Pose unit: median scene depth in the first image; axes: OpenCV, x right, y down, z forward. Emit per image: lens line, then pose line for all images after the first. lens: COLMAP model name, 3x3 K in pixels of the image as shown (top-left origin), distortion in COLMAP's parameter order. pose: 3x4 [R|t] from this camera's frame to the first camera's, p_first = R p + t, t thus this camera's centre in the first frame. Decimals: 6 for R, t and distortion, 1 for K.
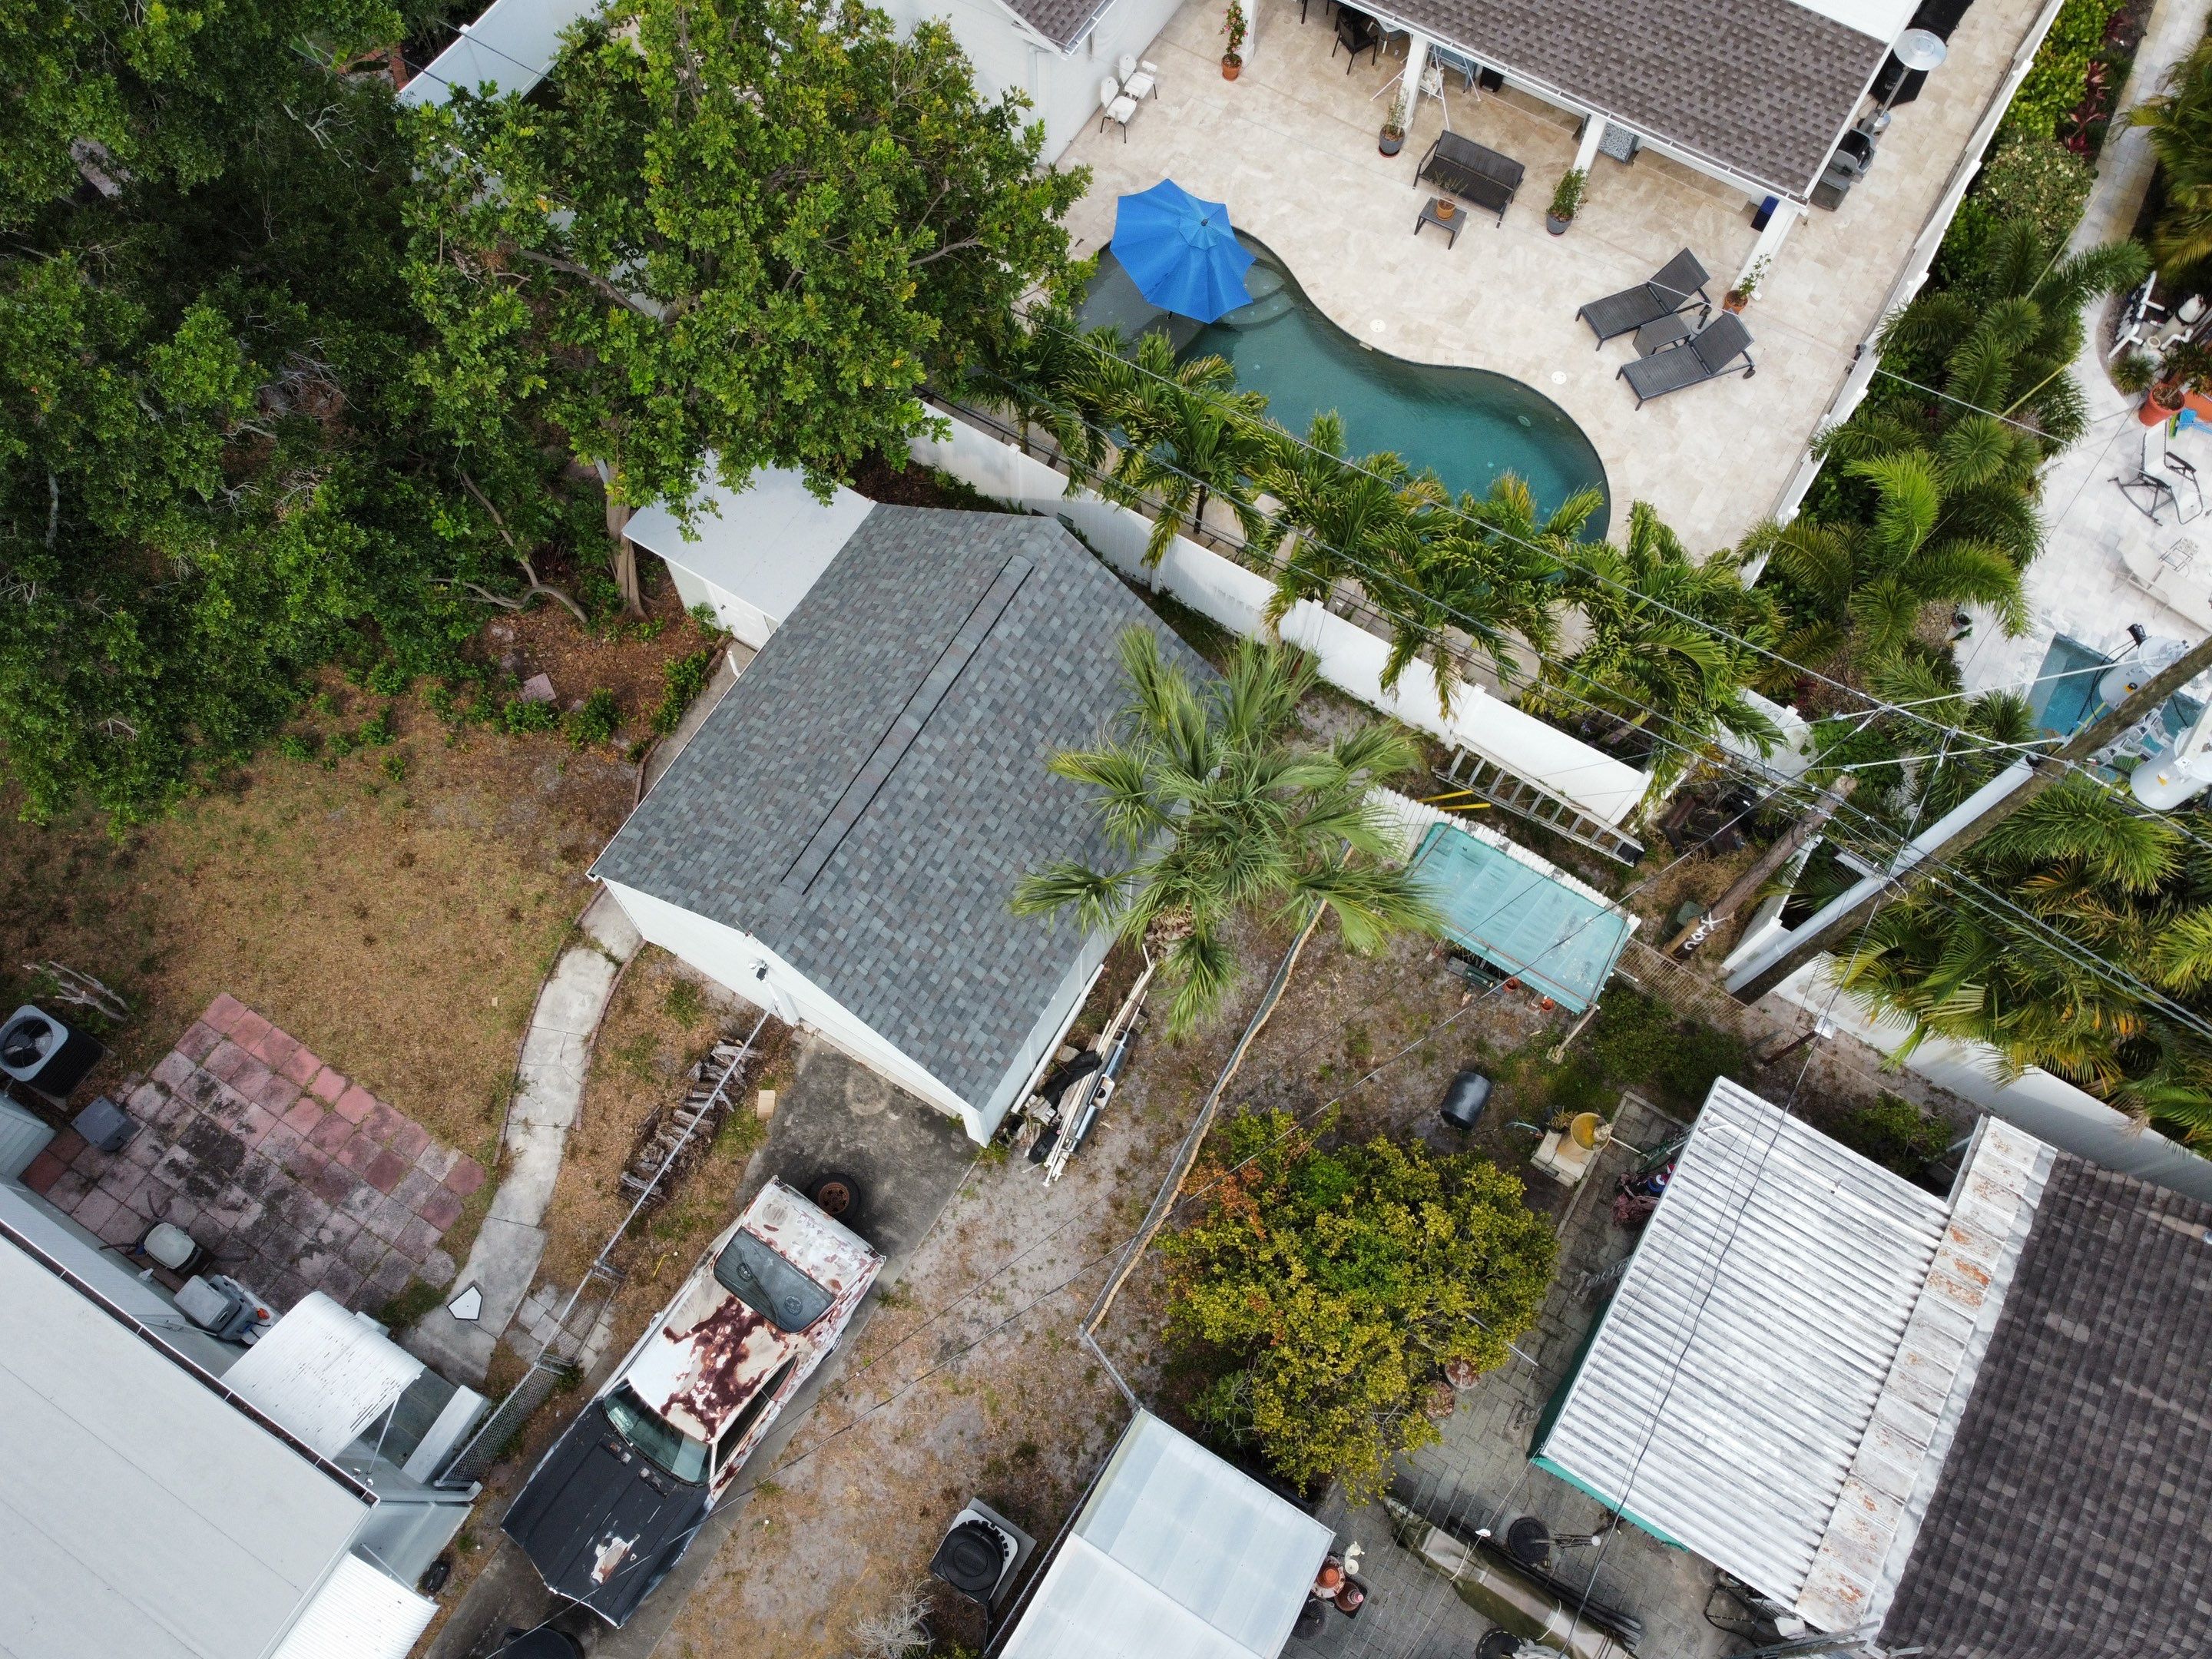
lens RADIAL K [[1680.4, 0, 1089.1], [0, 1680.4, 808.0], [0, 0, 1]] dist [0.006603, -0.014441]
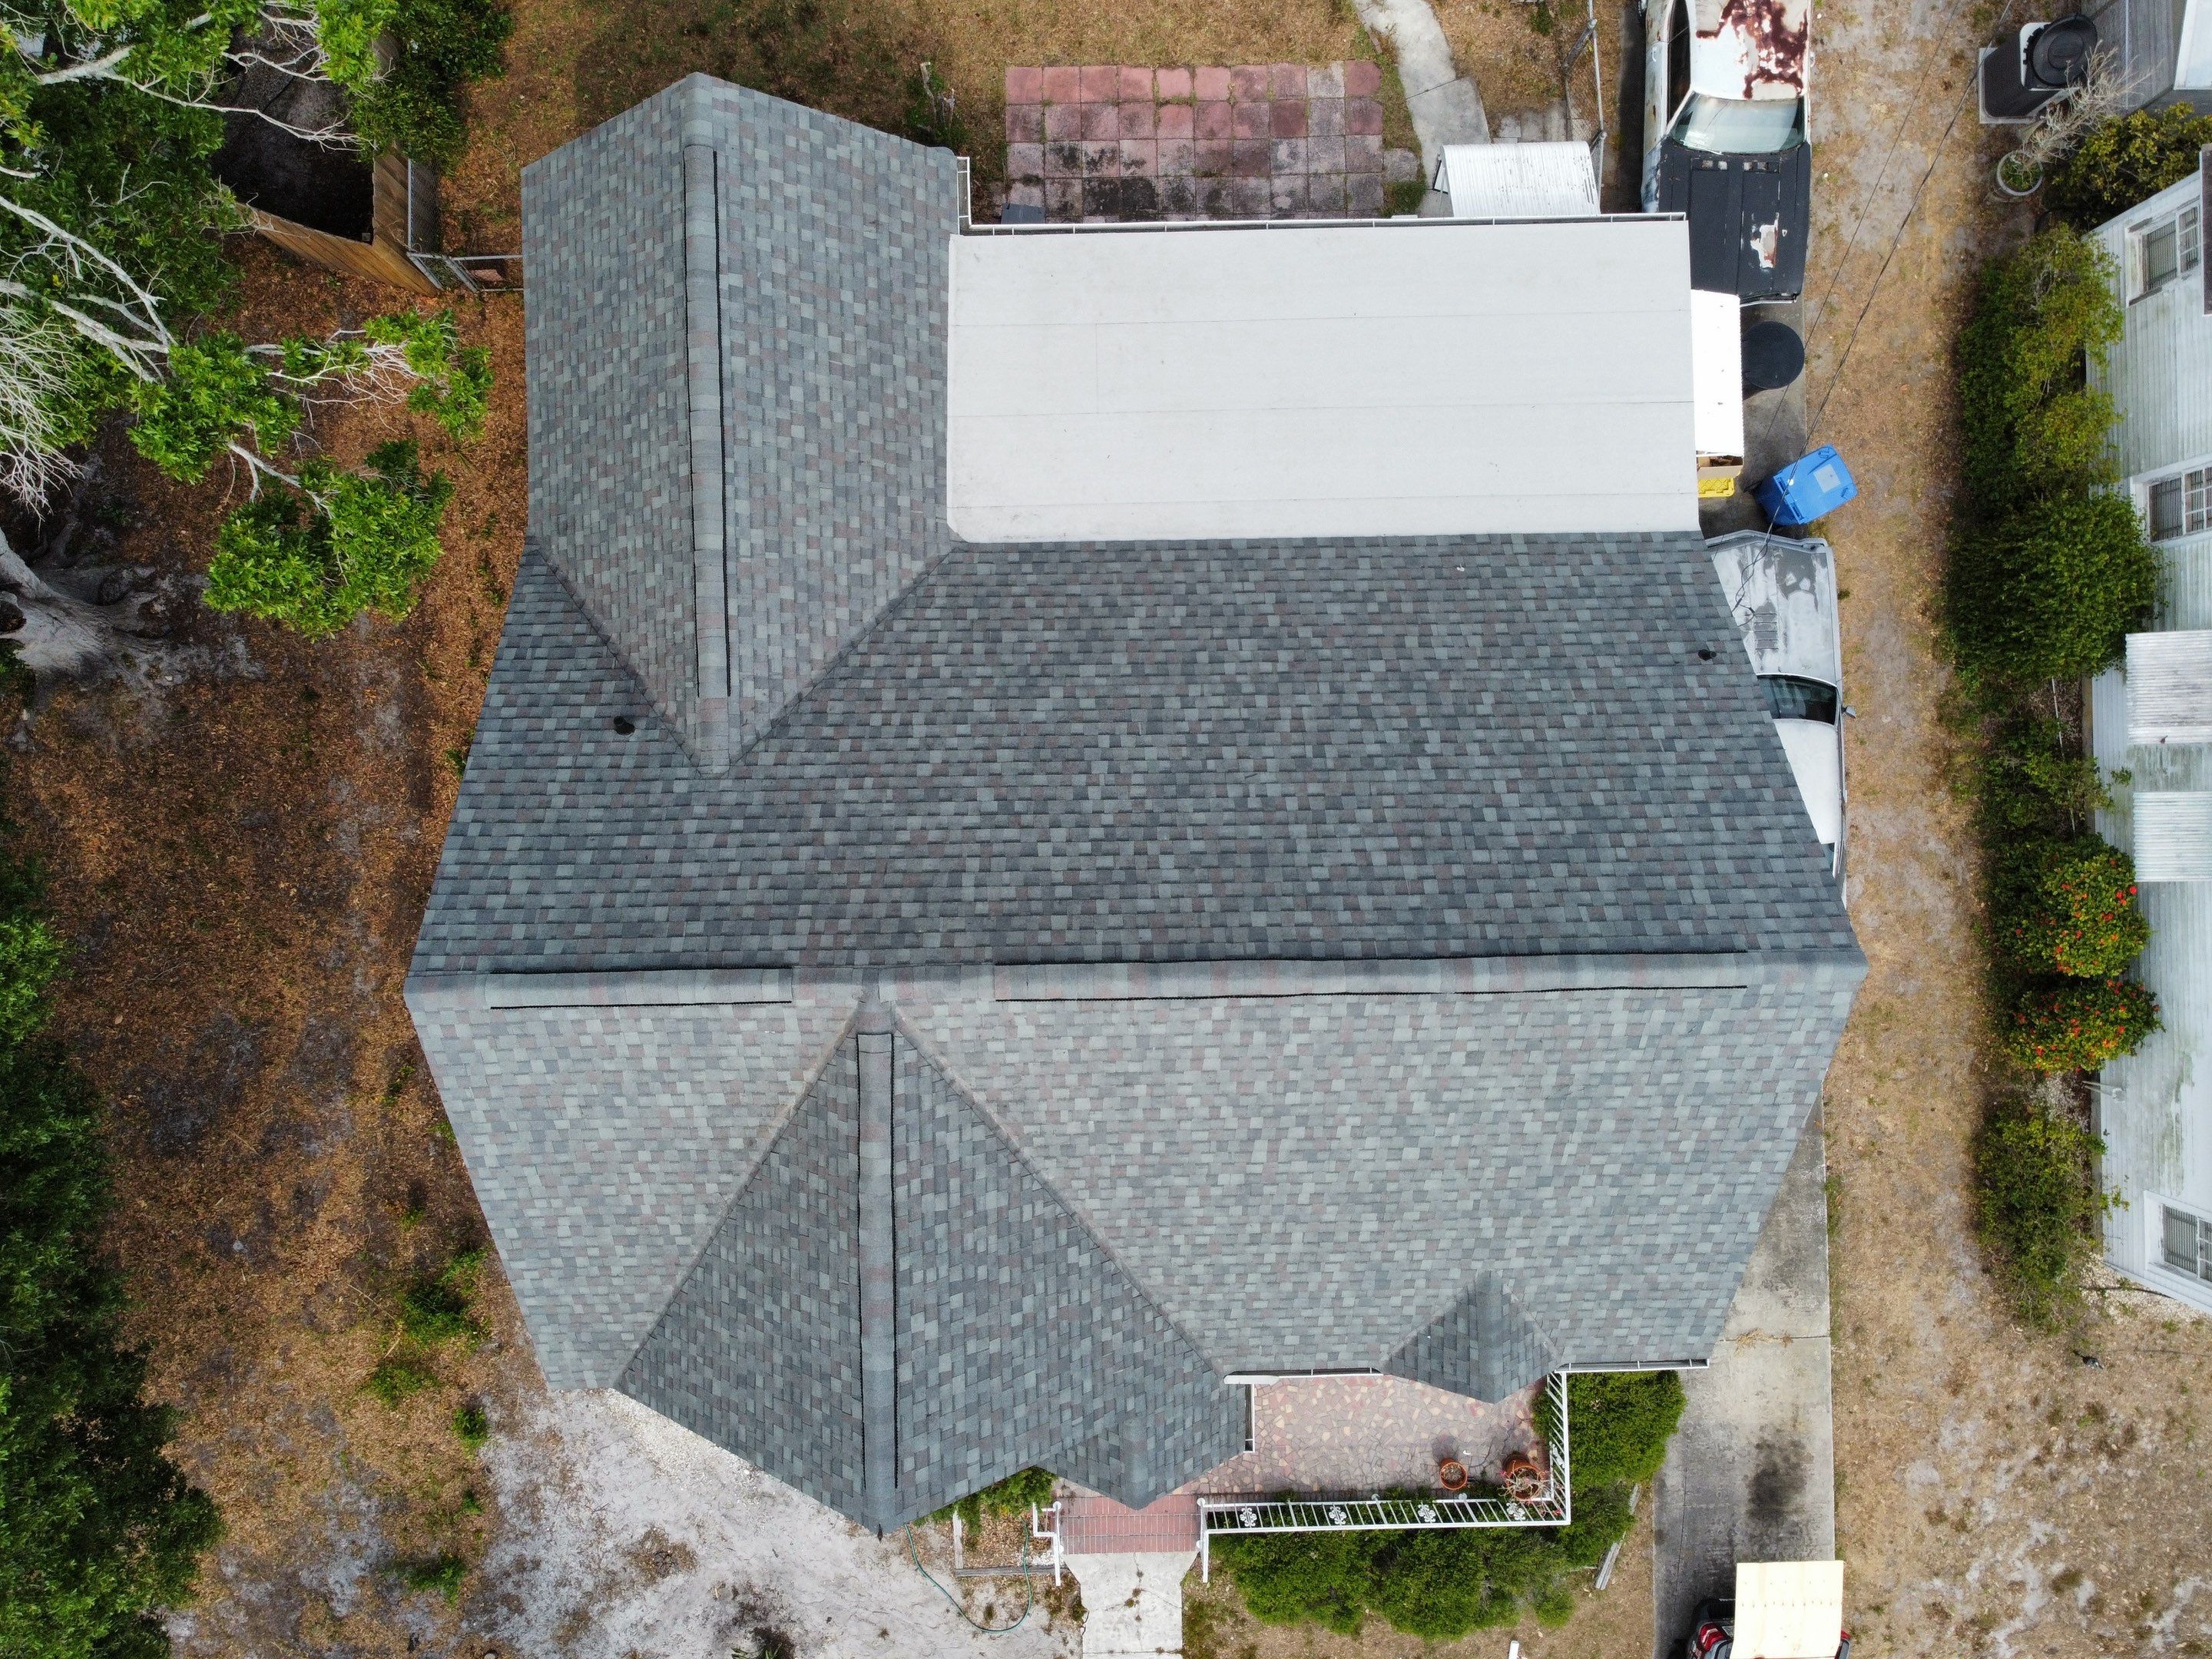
lens RADIAL K [[1680.4, 0, 1081.1], [0, 1680.4, 809.6], [0, 0, 1]] dist [0.006603, -0.014441]
pose [[0.839647, -0.543131, -0.001180, -0.745969], [0.499515, 0.771363, 0.394316, 0.085816], [-0.213255, -0.331676, 0.918974, 0.021022]]
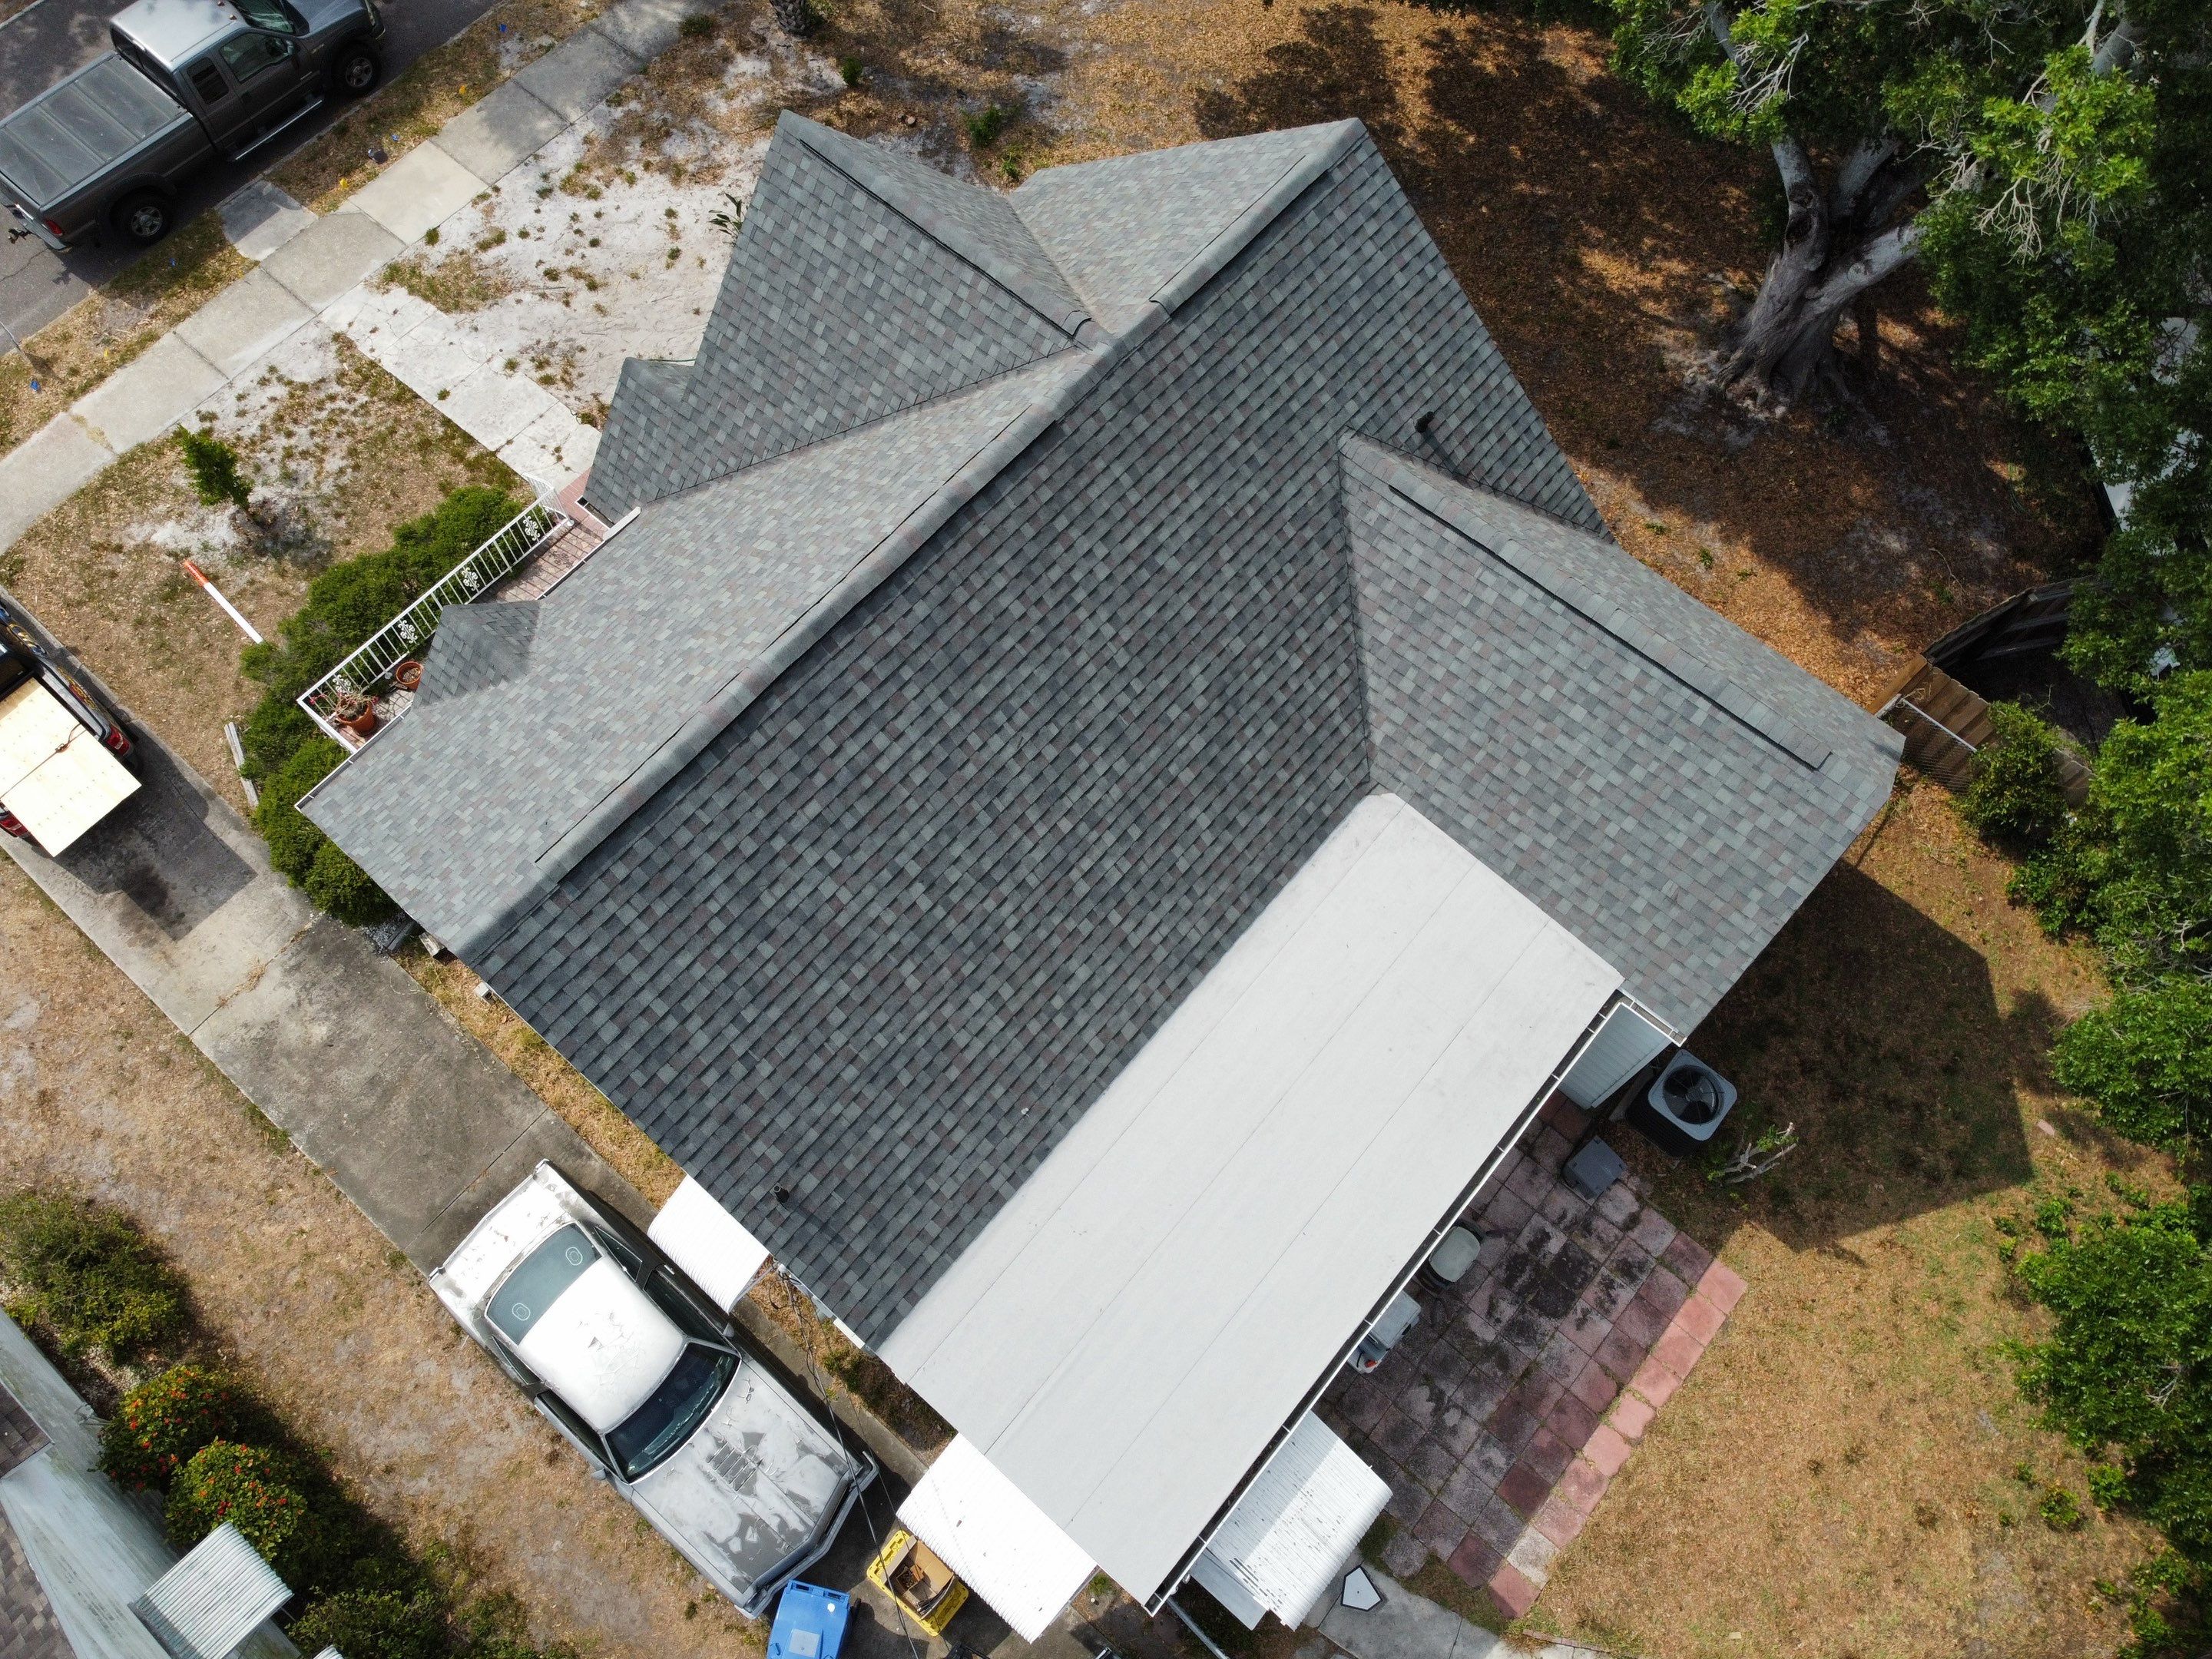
lens RADIAL K [[1680.4, 0, 1079.5], [0, 1680.4, 809.8], [0, 0, 1]] dist [0.006603, -0.014441]
pose [[-0.159384, 0.896145, -0.414151, -0.347546], [-0.909543, 0.029811, 0.414538, 0.061131], [0.383833, 0.442759, 0.810331, 0.085792]]
